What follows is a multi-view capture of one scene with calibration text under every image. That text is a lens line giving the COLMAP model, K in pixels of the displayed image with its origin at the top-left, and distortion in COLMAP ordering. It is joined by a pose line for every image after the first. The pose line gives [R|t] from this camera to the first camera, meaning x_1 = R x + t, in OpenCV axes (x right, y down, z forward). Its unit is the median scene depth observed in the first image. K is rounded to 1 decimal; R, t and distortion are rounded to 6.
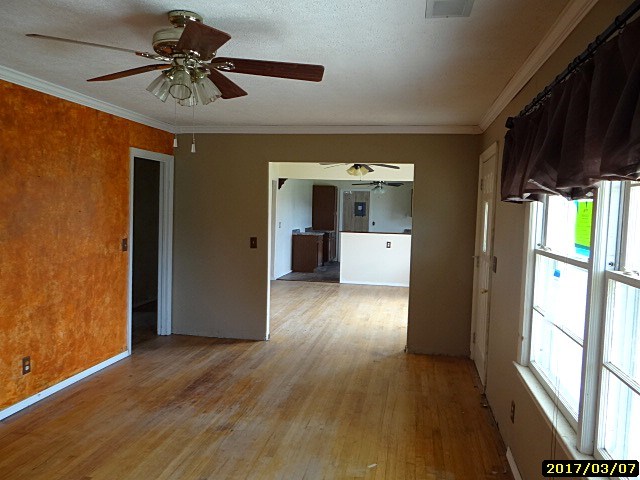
lens RADIAL K [[513.0, 0, 320.1], [0, 513.0, 240.8], [0, 0, 1]] dist [0.000545, 0.001699]
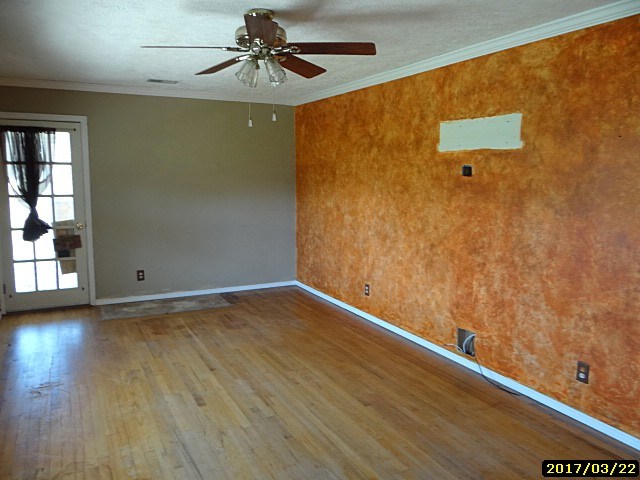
lens RADIAL K [[513.0, 0, 320.4], [0, 513.0, 239.4], [0, 0, 1]] dist [0.000545, 0.001699]
pose [[-0.793953, 0.052280, -0.605727, 0.250101], [-0.064656, 0.983386, 0.169623, -0.079481], [0.604532, 0.173836, -0.777382, 1.372522]]
